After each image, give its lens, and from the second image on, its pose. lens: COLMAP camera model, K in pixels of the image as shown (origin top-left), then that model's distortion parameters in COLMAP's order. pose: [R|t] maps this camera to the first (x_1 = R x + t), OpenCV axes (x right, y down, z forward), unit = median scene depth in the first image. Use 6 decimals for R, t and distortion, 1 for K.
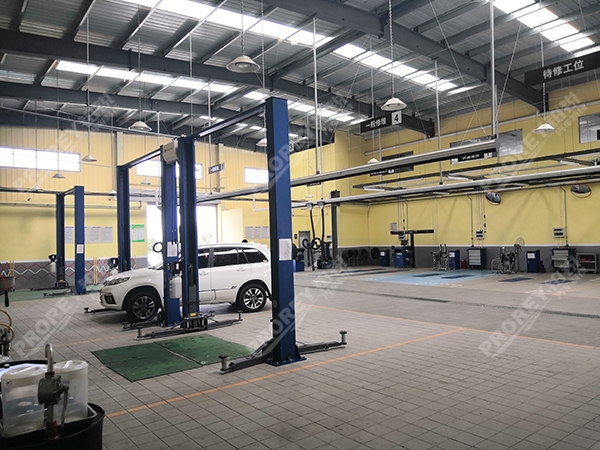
lens RADIAL K [[464.1, 0, 299.1], [0, 464.1, 227.3], [0, 0, 1]] dist [-0.004012, -0.005052]
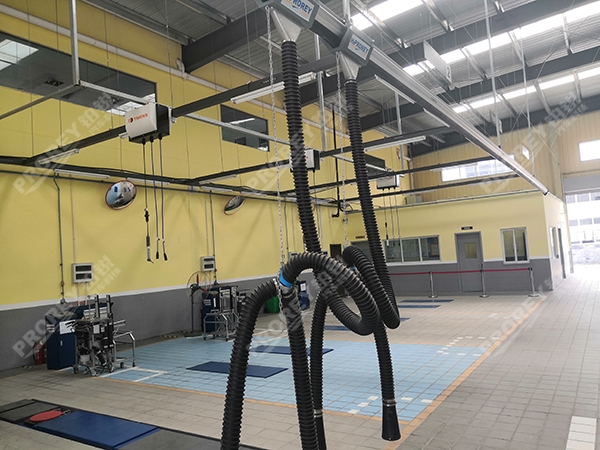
lens RADIAL K [[464.1, 0, 299.1], [0, 464.1, 227.3], [0, 0, 1]] dist [-0.004012, -0.005052]
pose [[-0.327007, 0.109182, 0.938694, -0.088822], [0.054170, 0.993836, -0.096725, 0.026441], [-0.943468, 0.019219, -0.330905, 0.971353]]
